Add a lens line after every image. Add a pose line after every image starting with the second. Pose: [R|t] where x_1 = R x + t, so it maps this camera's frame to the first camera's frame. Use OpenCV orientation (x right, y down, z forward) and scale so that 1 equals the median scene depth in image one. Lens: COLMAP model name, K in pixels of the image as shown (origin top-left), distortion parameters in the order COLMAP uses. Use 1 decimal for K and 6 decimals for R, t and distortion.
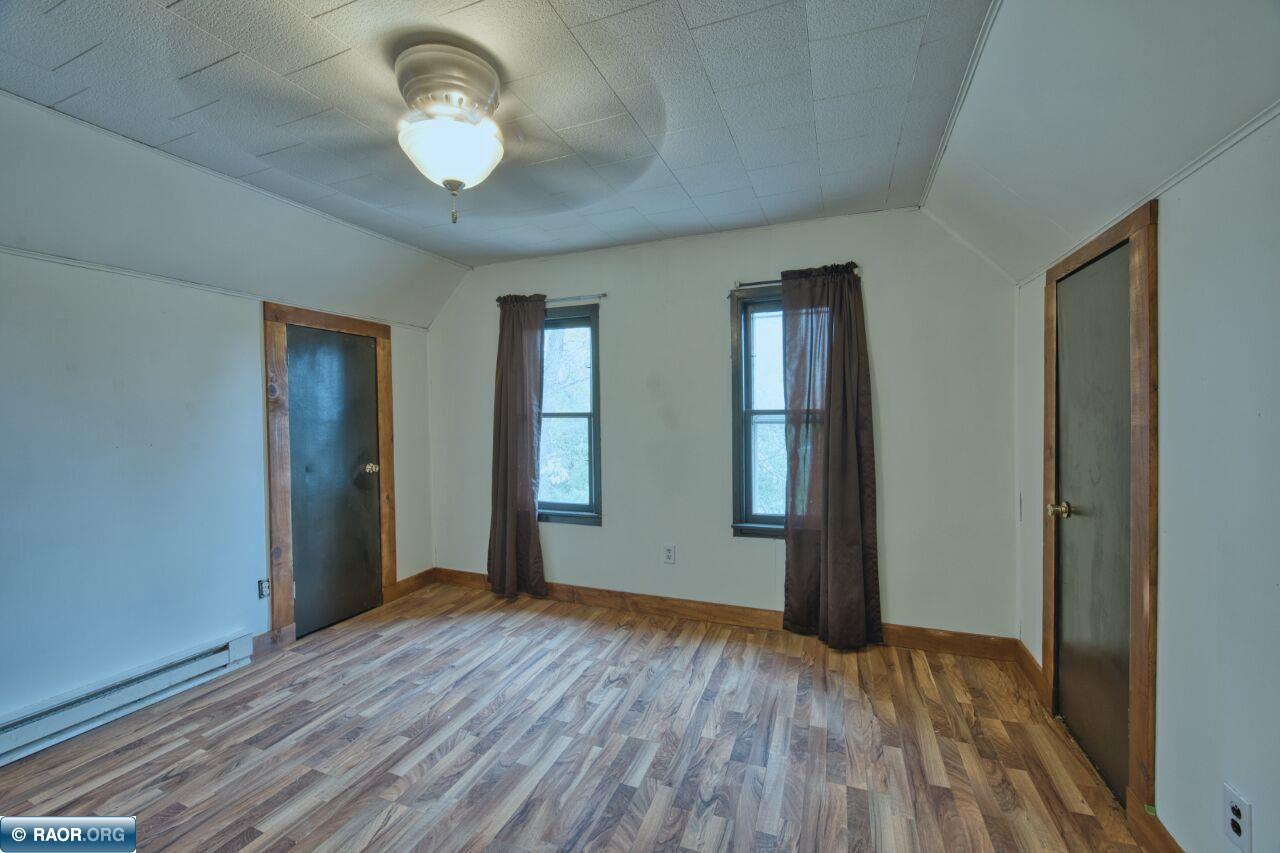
lens RADIAL K [[518.8, 0, 640.3], [0, 518.8, 420.2], [0, 0, 1]] dist [-0.009345, -0.000808]
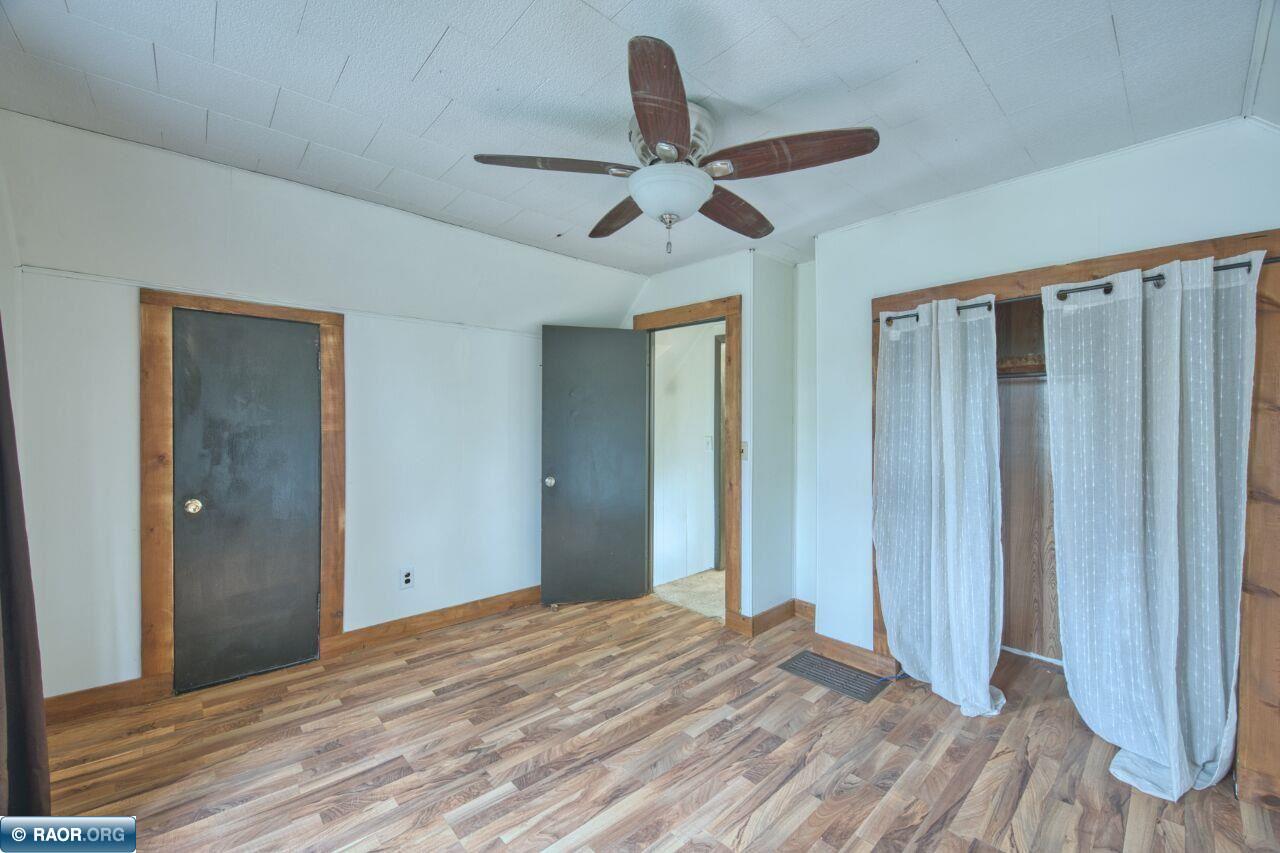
lens RADIAL K [[518.8, 0, 643.5], [0, 518.8, 418.7], [0, 0, 1]] dist [-0.009345, -0.000808]
pose [[-0.899771, 0.013596, 0.436151, -0.638395], [0.012512, 0.999907, -0.005358, -0.010379], [-0.436184, 0.000636, -0.899857, 1.636089]]
